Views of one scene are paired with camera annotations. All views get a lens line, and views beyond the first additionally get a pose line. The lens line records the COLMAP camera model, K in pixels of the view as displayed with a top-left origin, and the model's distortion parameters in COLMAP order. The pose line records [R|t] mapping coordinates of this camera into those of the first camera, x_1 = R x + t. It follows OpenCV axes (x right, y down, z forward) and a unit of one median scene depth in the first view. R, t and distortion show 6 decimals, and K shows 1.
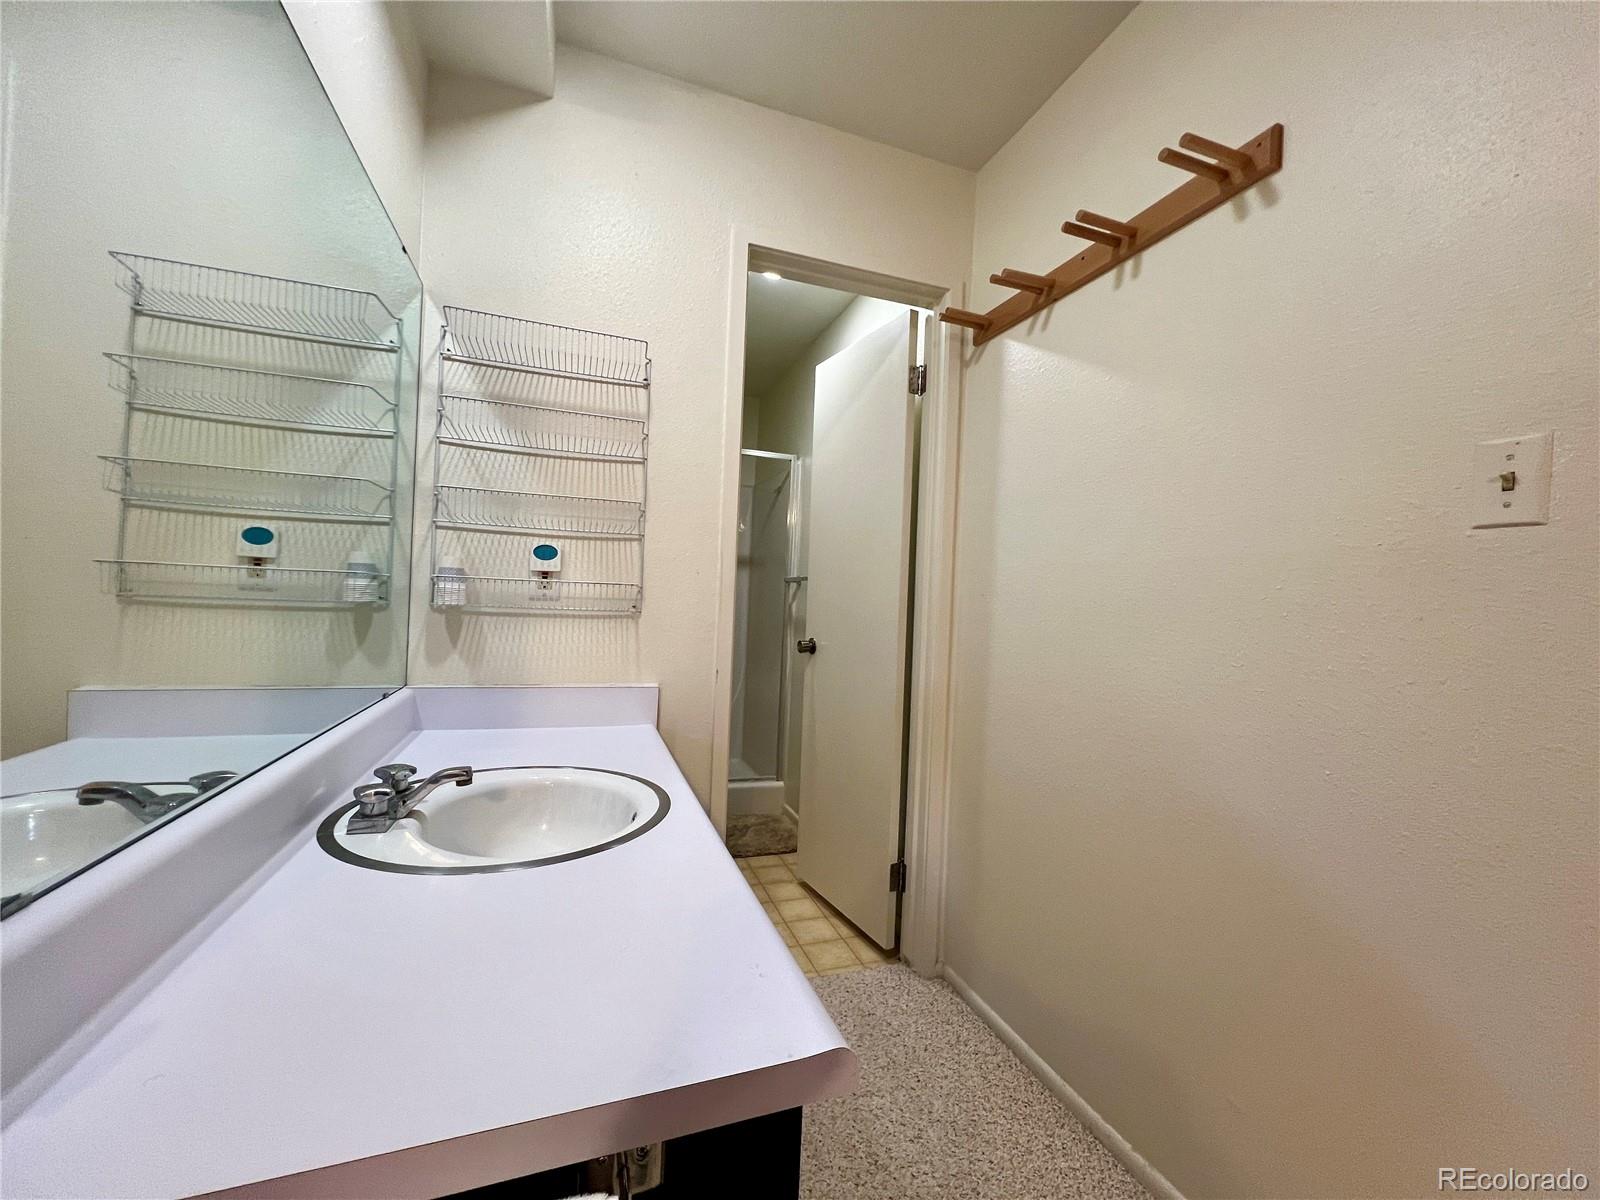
lens RADIAL K [[638.2, 0, 799.0], [0, 638.2, 594.8], [0, 0, 1]] dist [-0.003485, 0.000401]
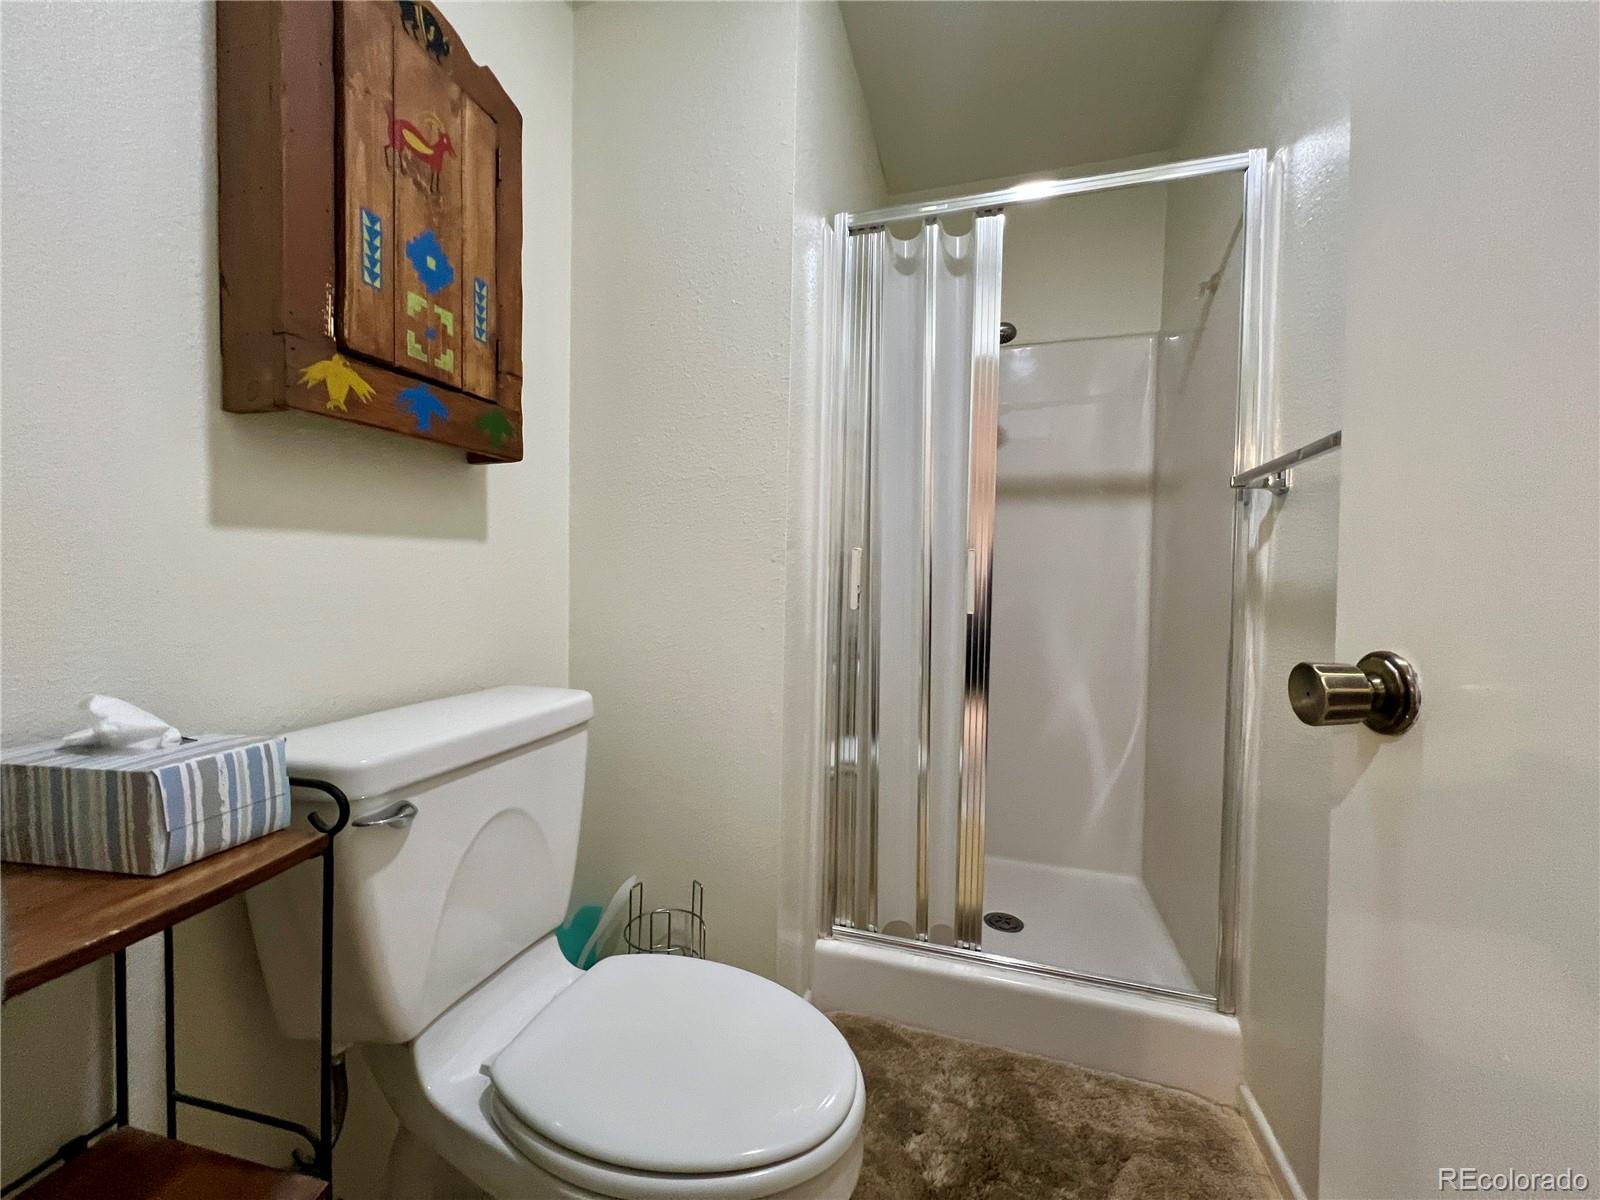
lens RADIAL K [[638.2, 0, 799.0], [0, 638.2, 594.8], [0, 0, 1]] dist [-0.003485, 0.000401]
pose [[0.805254, -0.015237, -0.592735, -0.009130], [0.023865, 0.999693, 0.006724, 0.042393], [0.592450, -0.019560, 0.805370, 0.731248]]
